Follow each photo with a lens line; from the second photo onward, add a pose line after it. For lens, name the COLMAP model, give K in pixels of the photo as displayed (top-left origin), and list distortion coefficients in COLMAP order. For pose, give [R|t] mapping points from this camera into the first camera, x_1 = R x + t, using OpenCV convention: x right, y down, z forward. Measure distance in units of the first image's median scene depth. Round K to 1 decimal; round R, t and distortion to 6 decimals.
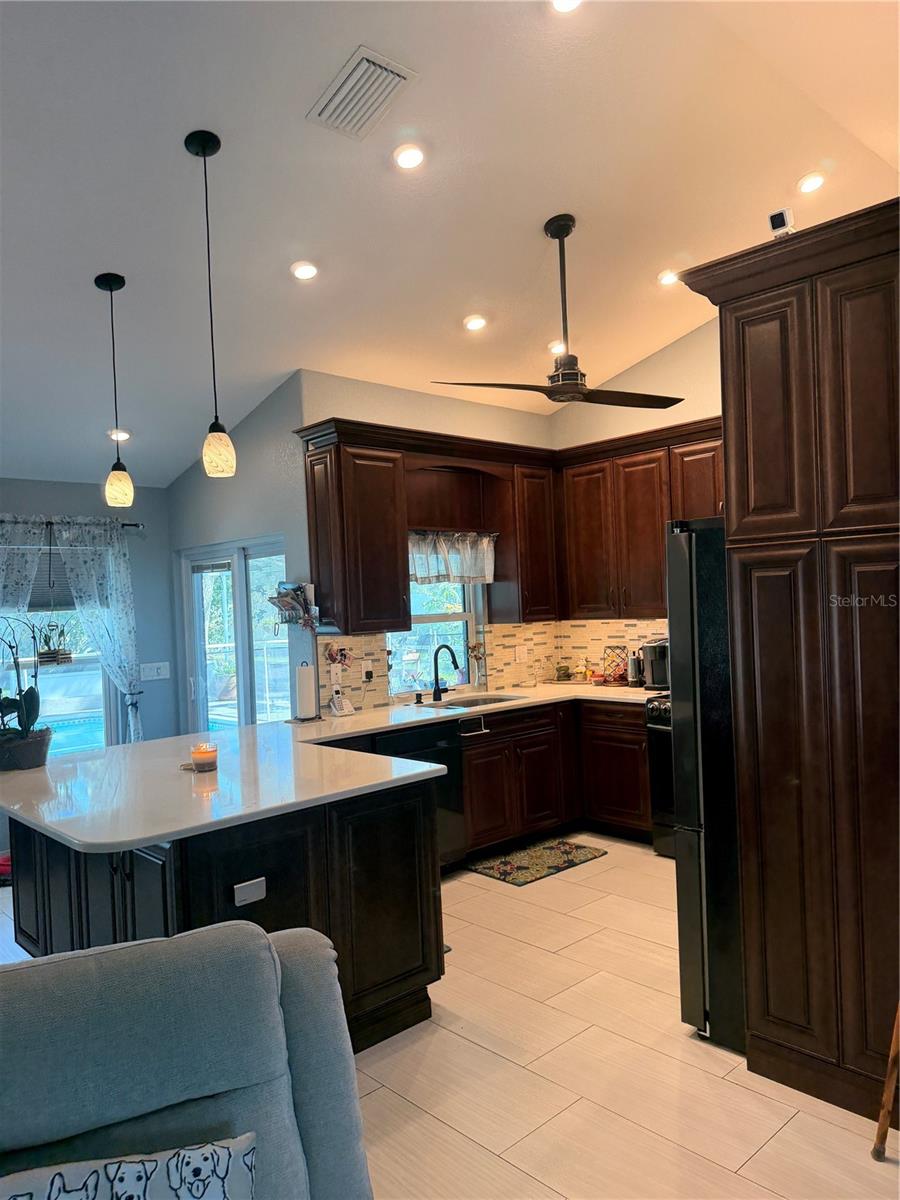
lens RADIAL K [[838.3, 0, 450.0], [0, 838.3, 600.0], [0, 0, 1]] dist [0.057961, -0.001161]
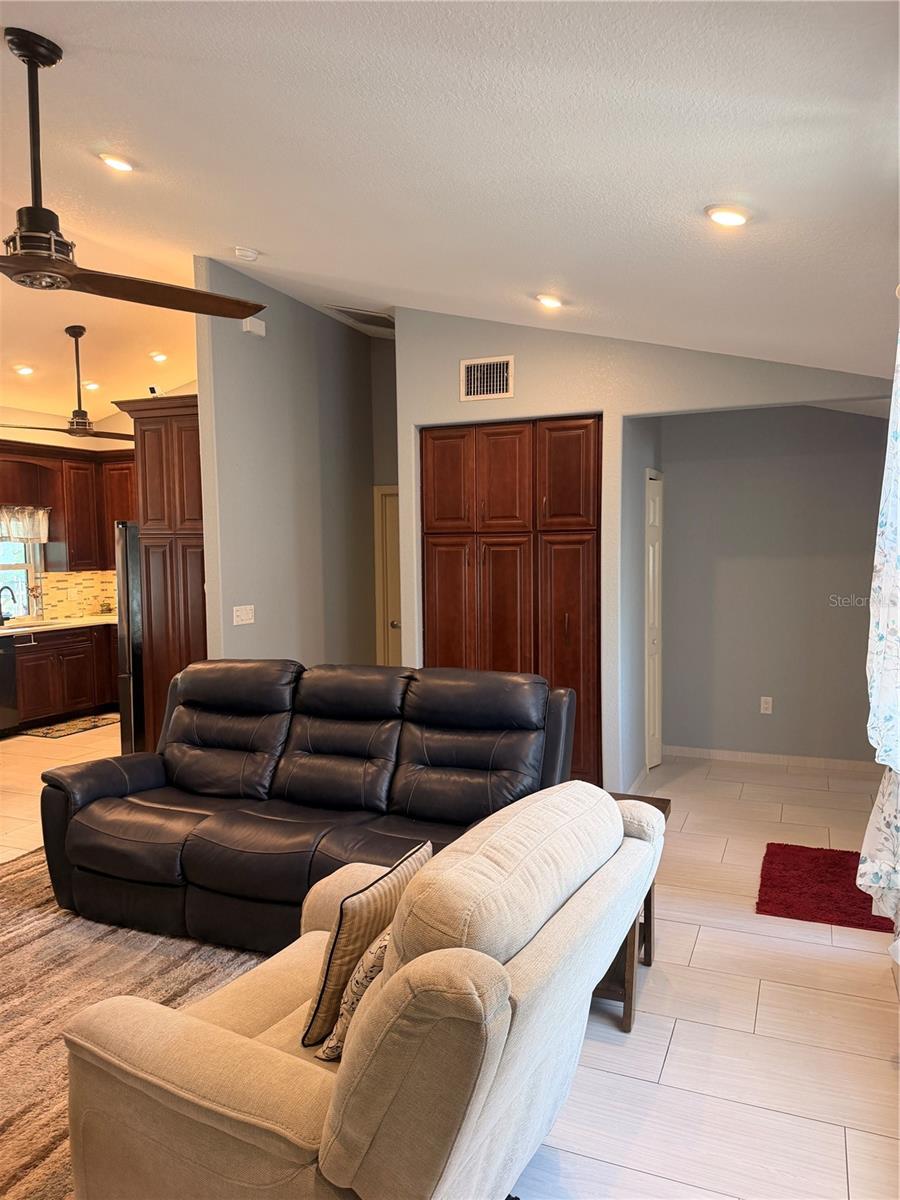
lens RADIAL K [[865.1, 0, 450.0], [0, 865.1, 600.0], [0, 0, 1]] dist [0.024294, -0.000177]
pose [[0.912156, 0.001493, 0.409840, 0.070118], [-0.024990, 0.998335, 0.051980, -0.017623], [-0.409080, -0.057656, 0.910675, -0.608711]]
